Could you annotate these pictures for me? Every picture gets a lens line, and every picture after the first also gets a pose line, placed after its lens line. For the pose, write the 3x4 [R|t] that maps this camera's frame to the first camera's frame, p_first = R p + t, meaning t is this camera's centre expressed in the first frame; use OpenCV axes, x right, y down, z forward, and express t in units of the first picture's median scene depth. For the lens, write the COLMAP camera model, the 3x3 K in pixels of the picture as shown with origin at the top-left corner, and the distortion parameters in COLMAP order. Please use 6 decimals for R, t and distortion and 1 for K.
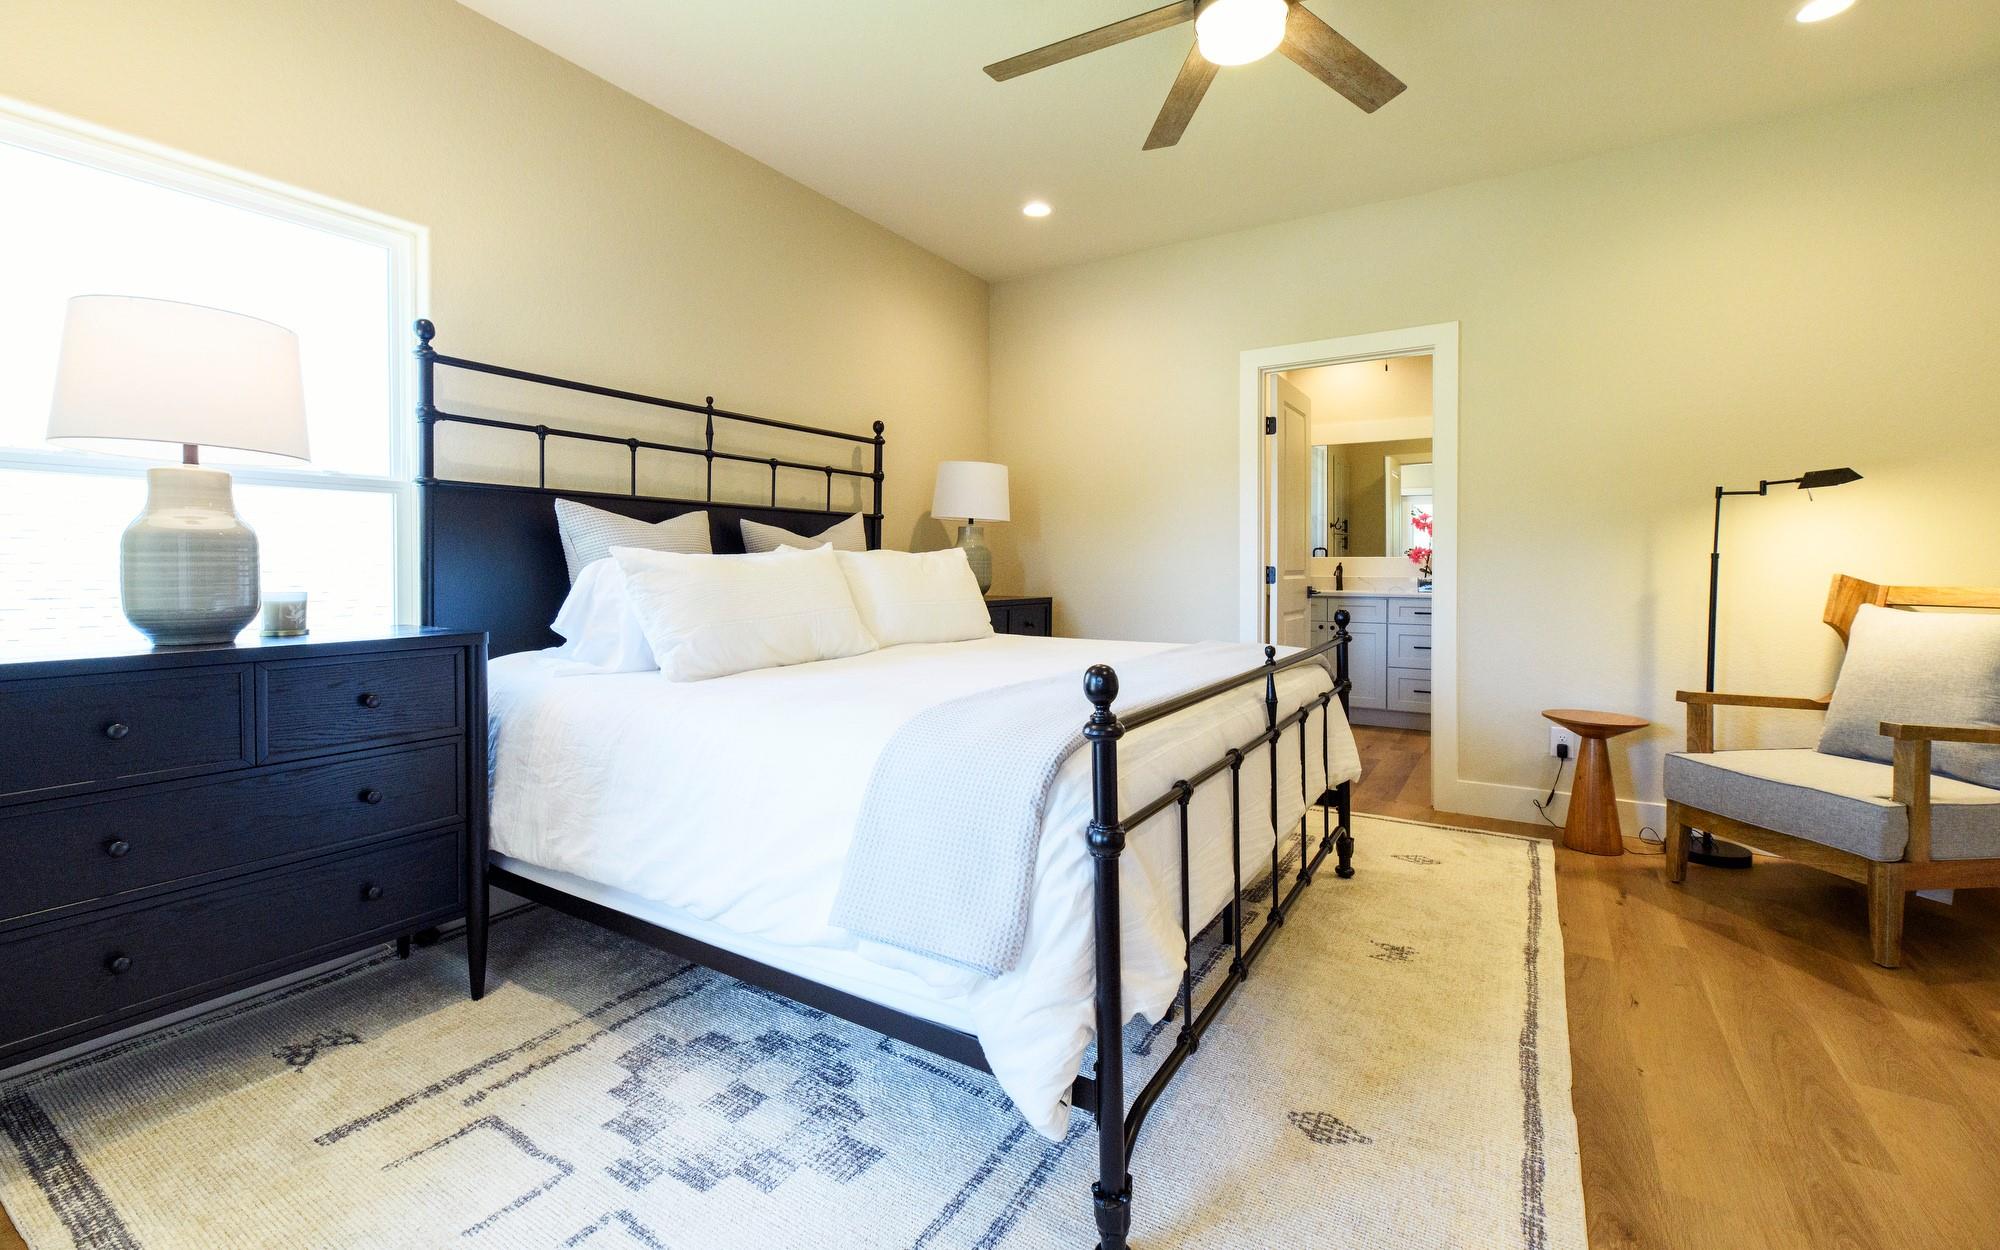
lens RADIAL K [[848.8, 0, 999.1], [0, 848.8, 577.1], [0, 0, 1]] dist [0.001552, 0.000385]
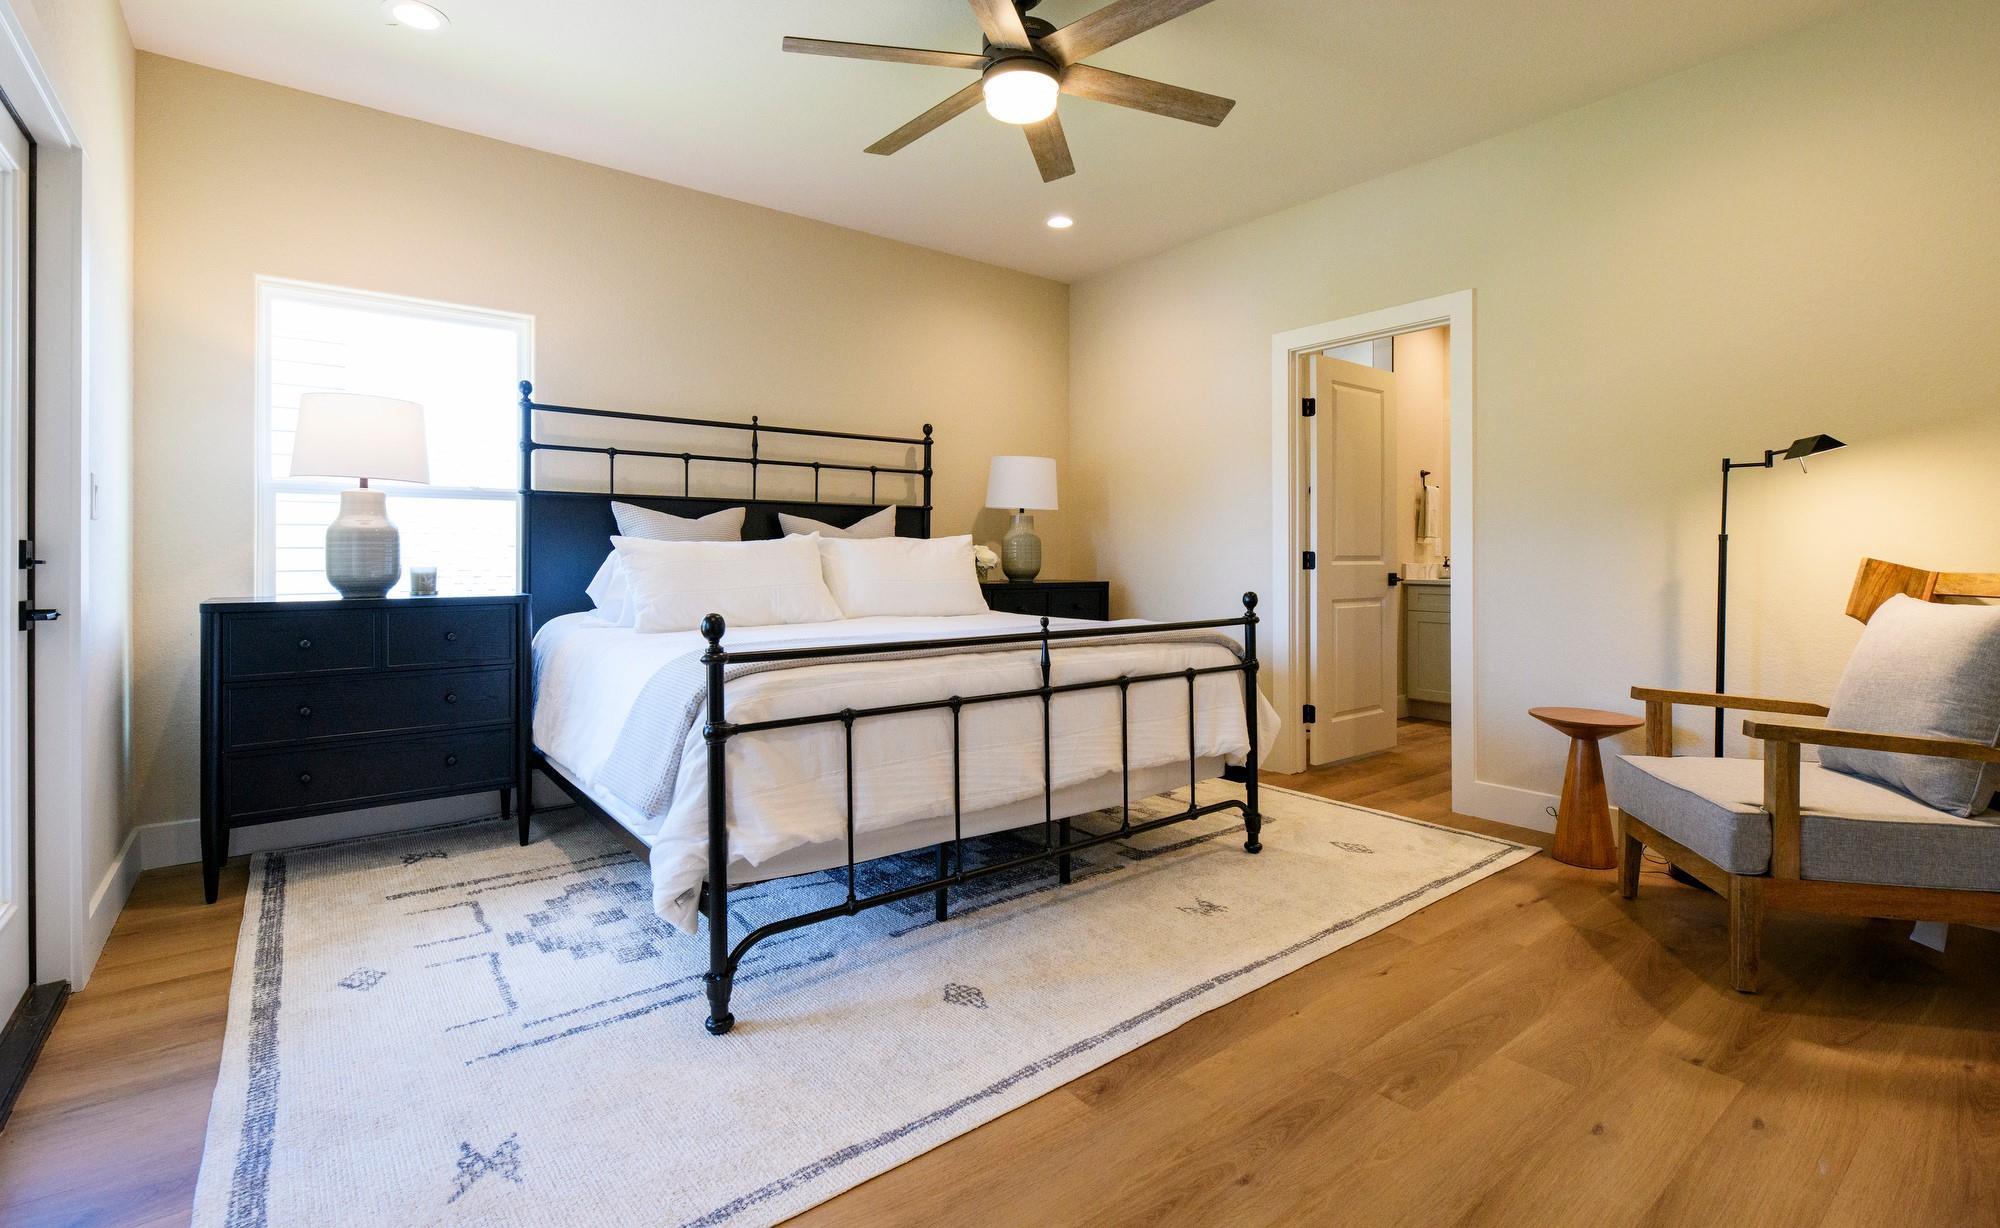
lens RADIAL K [[897.6, 0, 1000.1], [0, 897.6, 554.8], [0, 0, 1]] dist [-0.001855, -0.000443]
pose [[0.940744, -0.000401, -0.339118, 0.565113], [-0.004165, 0.999910, -0.012737, 0.009673], [0.339093, 0.013395, 0.940658, -0.150390]]
